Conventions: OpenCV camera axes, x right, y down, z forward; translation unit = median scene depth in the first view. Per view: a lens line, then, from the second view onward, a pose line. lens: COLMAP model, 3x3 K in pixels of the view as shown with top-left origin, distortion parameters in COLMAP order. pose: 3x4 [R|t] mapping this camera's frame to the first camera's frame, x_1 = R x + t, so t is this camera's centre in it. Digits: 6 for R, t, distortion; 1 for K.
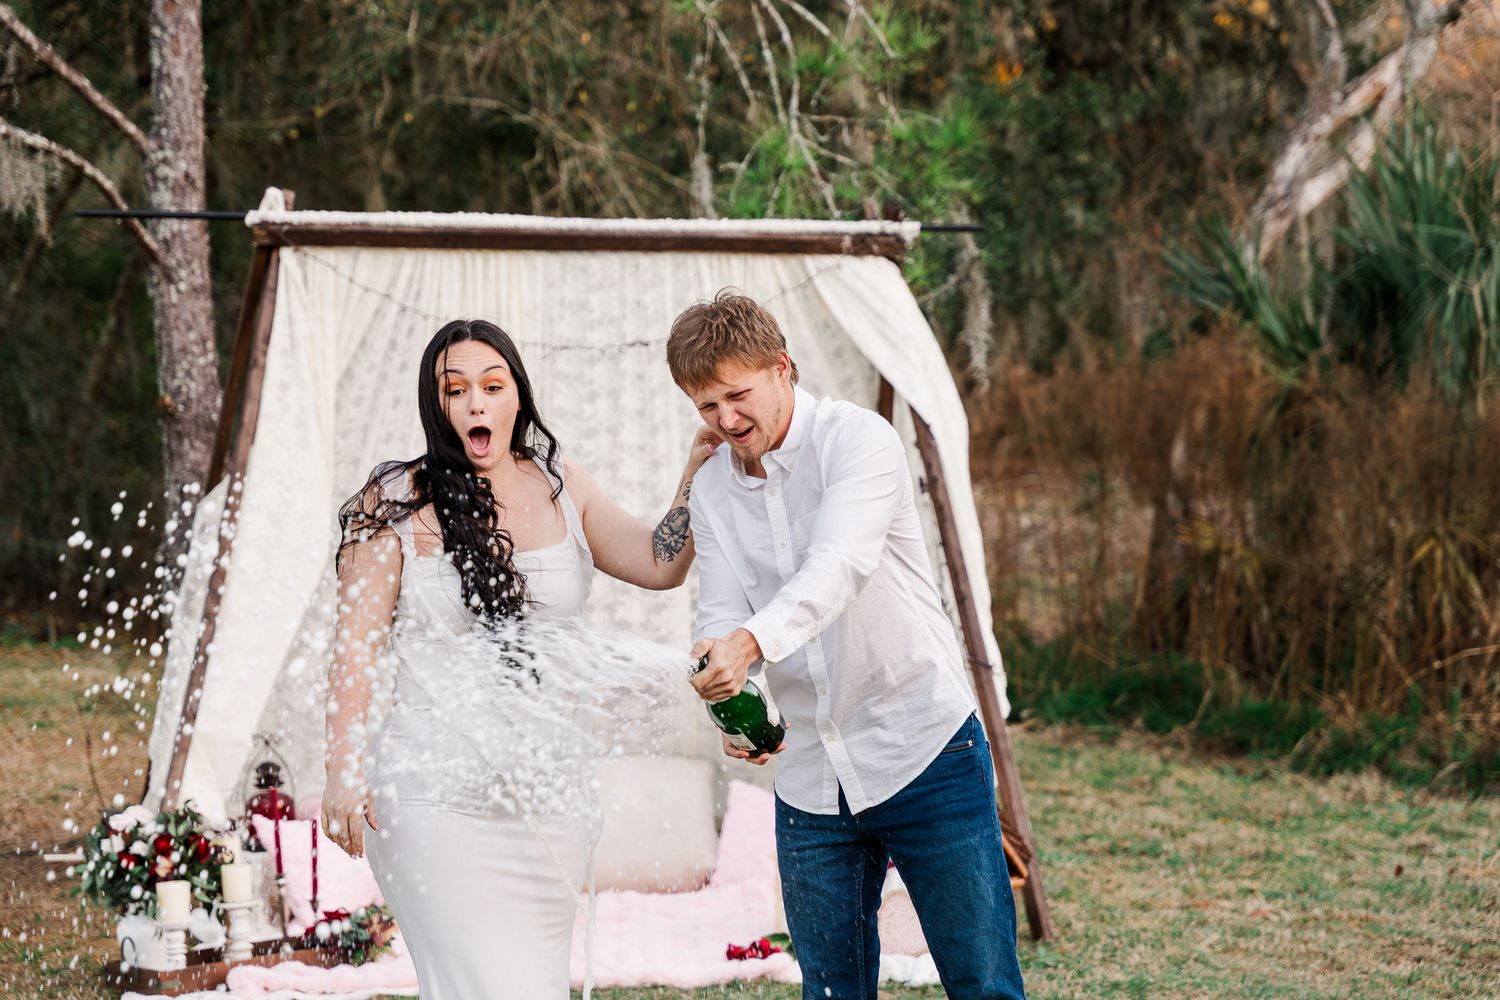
lens RADIAL K [[2908.1, 0, 802.8], [0, 2908.1, 471.7], [0, 0, 1]] dist [0.001564, 0.000000]
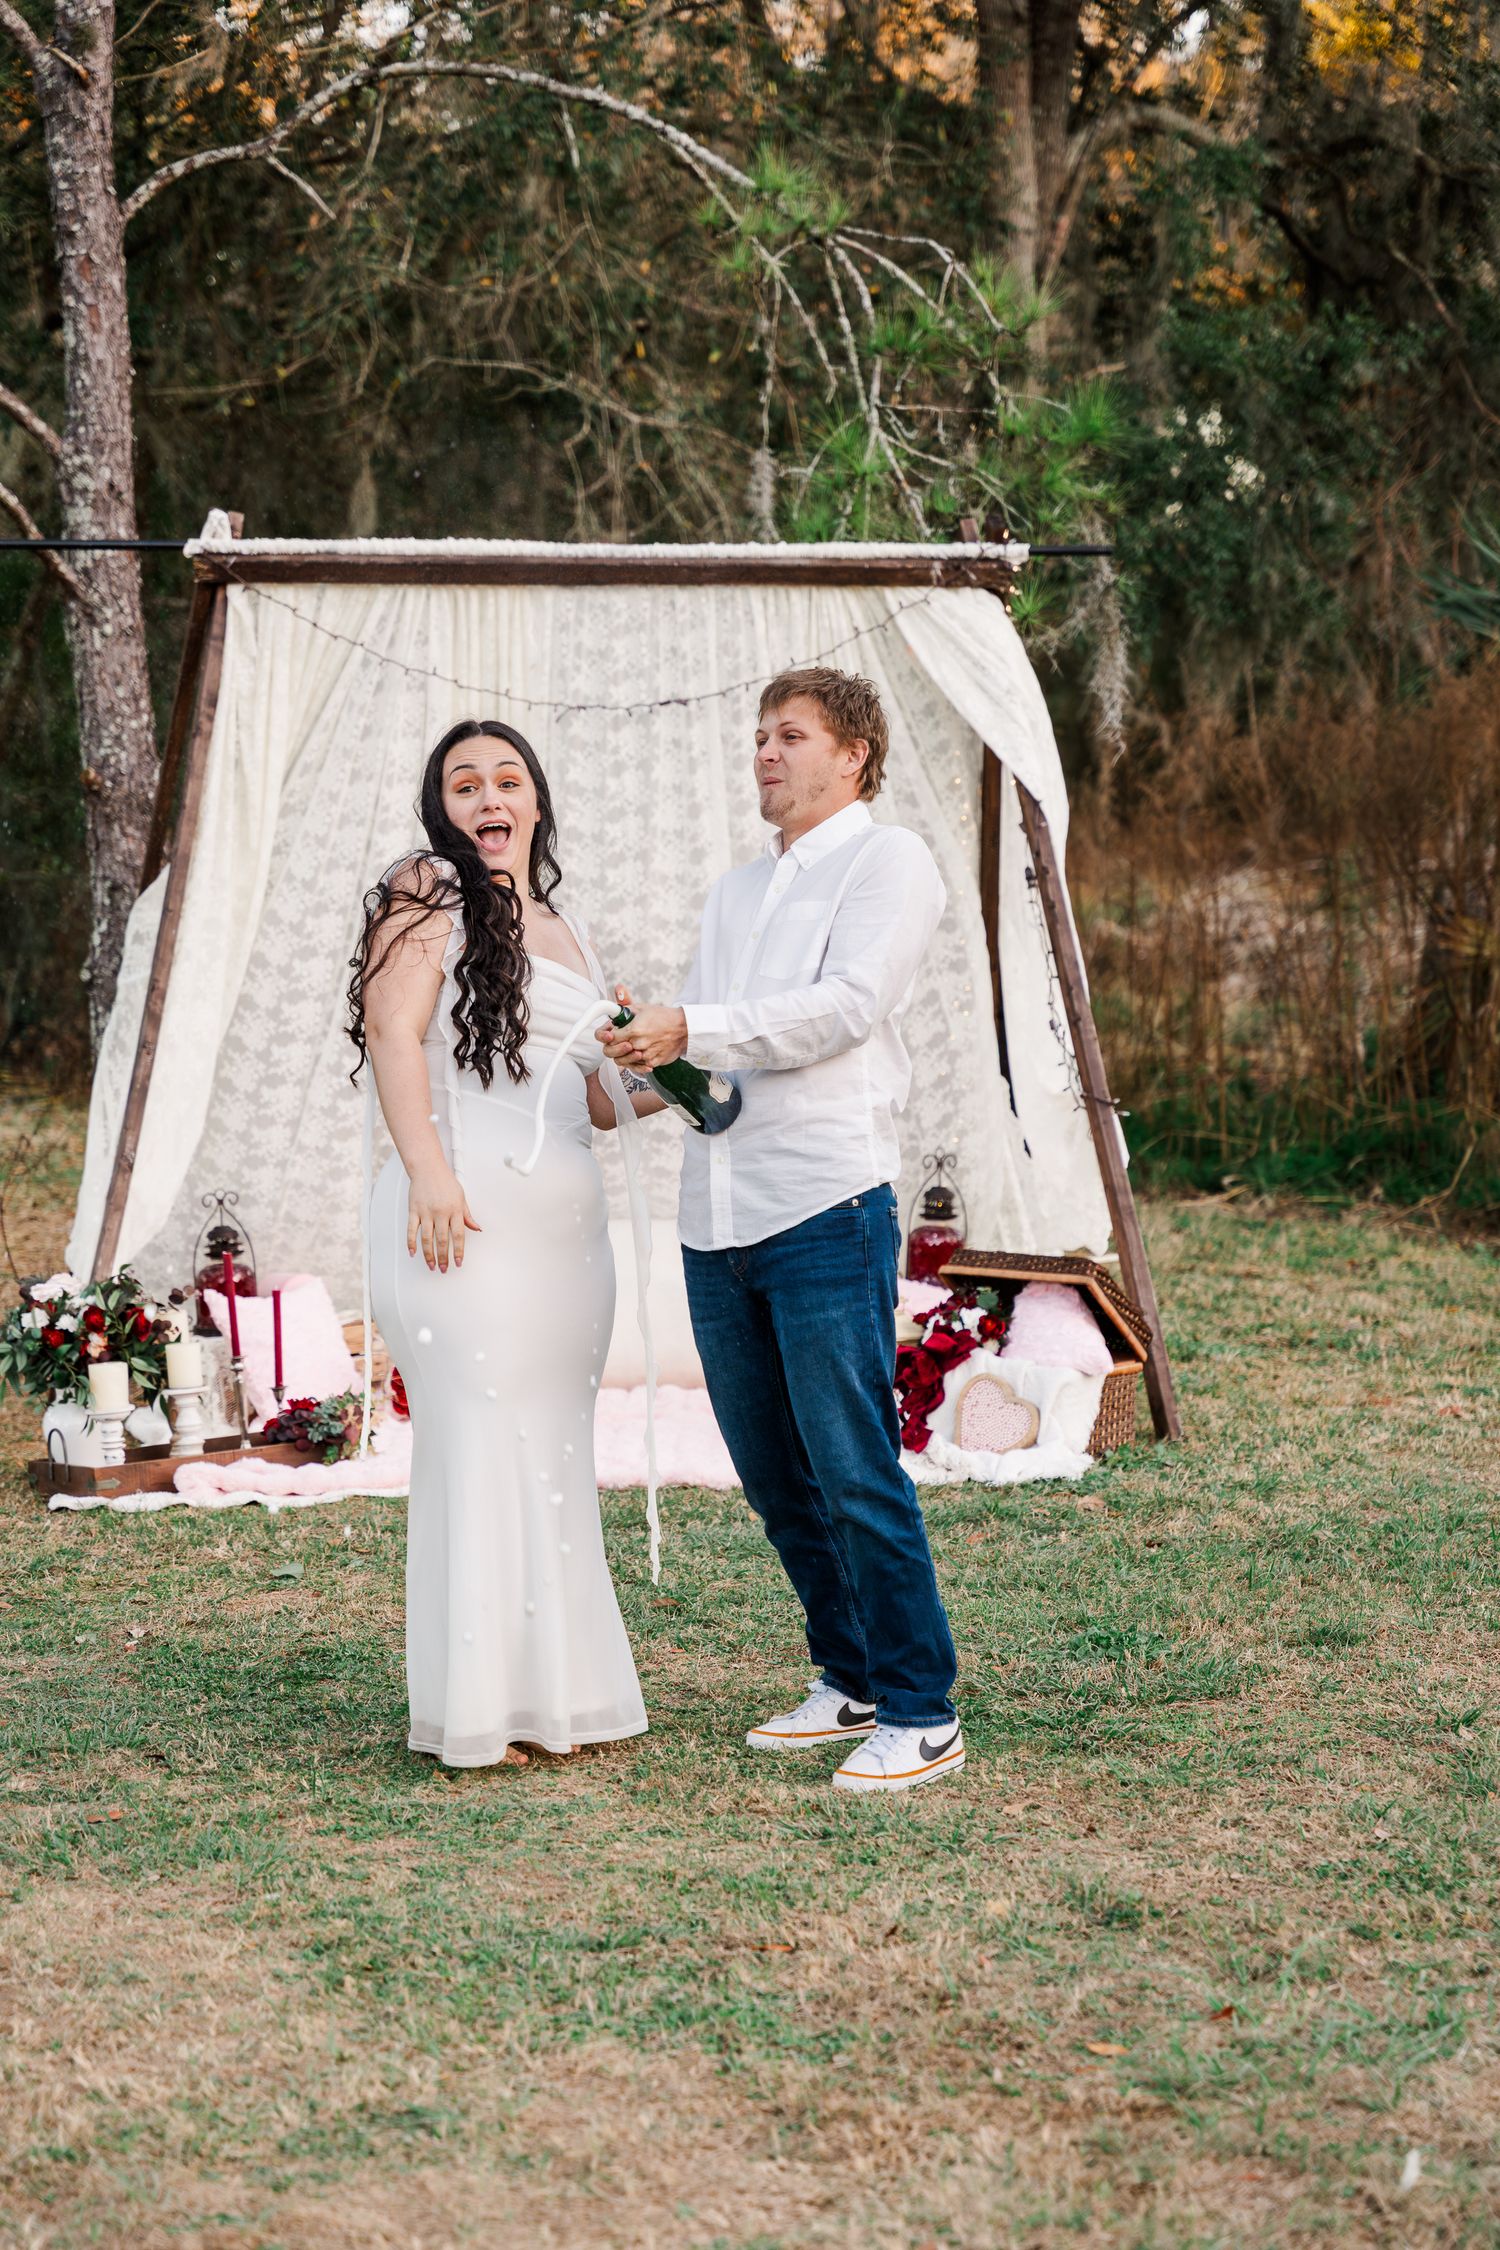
lens RADIAL K [[4362.1, 0, 754.5], [0, 4362.1, 1154.6], [0, 0, 1]] dist [0.001564, 0.000000]
pose [[0.997840, -0.002005, -0.065655, 0.039947], [0.006487, 0.997656, 0.068119, -0.001325], [0.065364, -0.068397, 0.995515, -0.179910]]
